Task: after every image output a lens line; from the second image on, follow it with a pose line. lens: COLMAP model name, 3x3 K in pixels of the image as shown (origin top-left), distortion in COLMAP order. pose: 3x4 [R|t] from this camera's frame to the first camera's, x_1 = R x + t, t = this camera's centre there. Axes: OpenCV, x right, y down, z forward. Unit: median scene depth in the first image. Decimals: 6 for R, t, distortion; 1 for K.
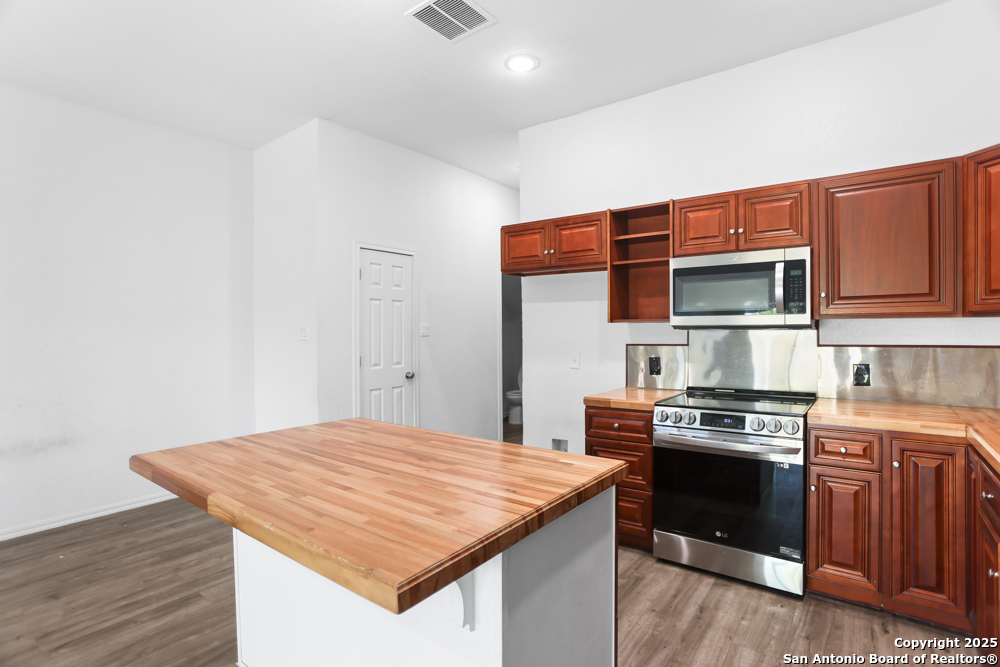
lens RADIAL K [[492.7, 0, 500.0], [0, 492.7, 333.5], [0, 0, 1]] dist [-0.062229, 0.027757]
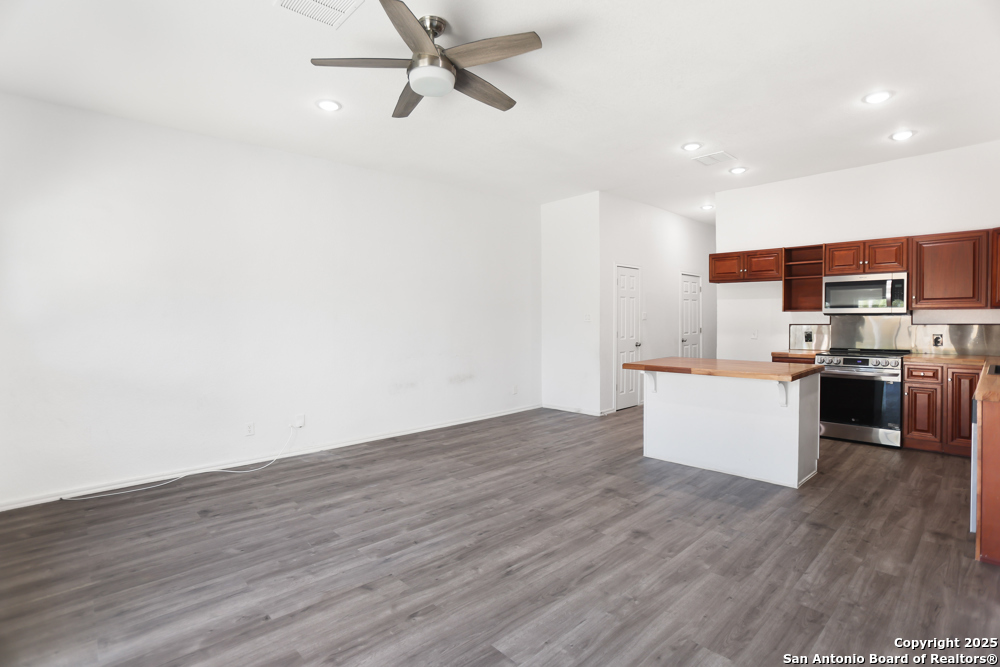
lens RADIAL K [[484.2, 0, 501.2], [0, 484.2, 331.1], [0, 0, 1]] dist [-0.071347, 0.029779]
pose [[0.986431, -0.000428, -0.164178, -0.640249], [0.004798, 0.999645, 0.026221, -0.002085], [0.164109, -0.026653, 0.986082, -1.092732]]
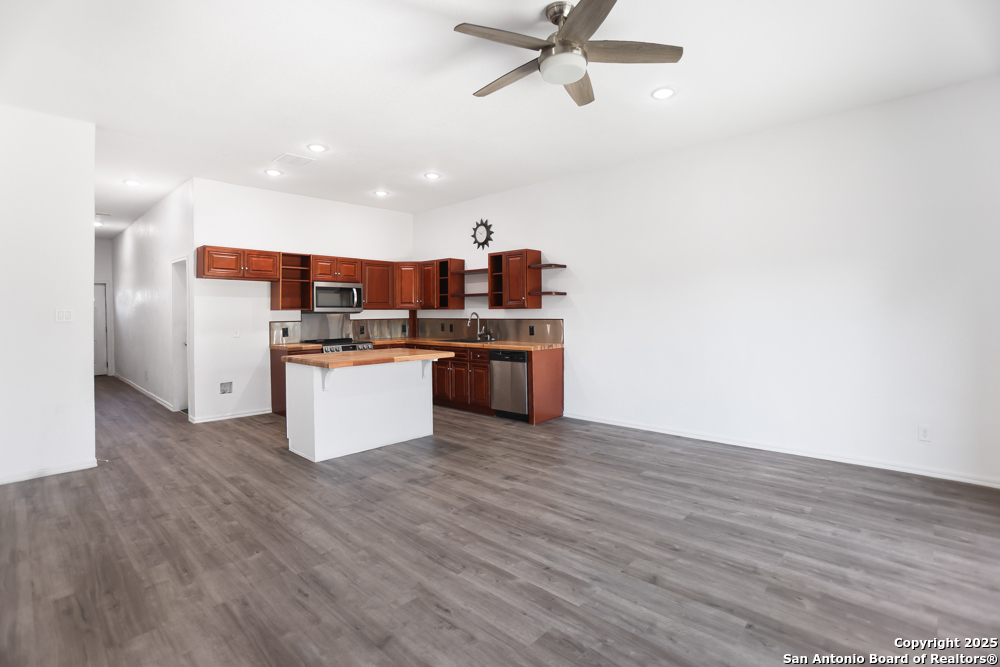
lens RADIAL K [[474.9, 0, 488.7], [0, 474.9, 311.4], [0, 0, 1]] dist [-0.066725, 0.026766]
pose [[0.116196, 0.006988, 0.993202, -1.957773], [0.007532, 0.999940, -0.007917, 0.006884], [-0.993198, 0.008401, 0.116137, -0.047600]]
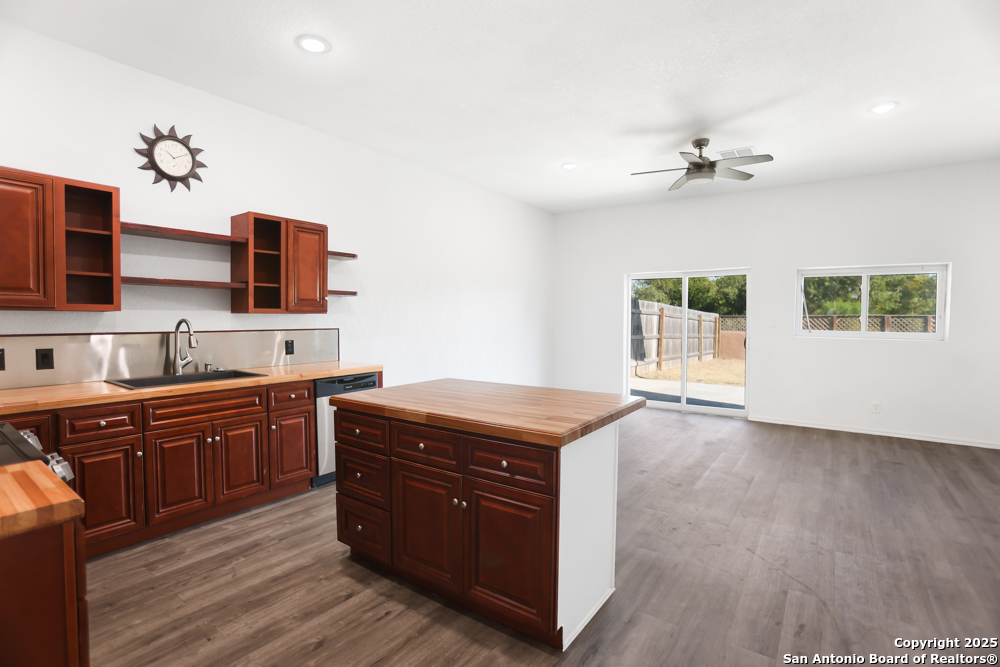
lens RADIAL K [[484.2, 0, 501.2], [0, 484.2, 331.1], [0, 0, 1]] dist [-0.071347, 0.029779]
pose [[-0.999320, 0.003480, -0.036719, -0.161526], [0.002470, 0.999618, 0.027510, -0.006711], [0.036800, 0.027401, -0.998947, 1.637443]]
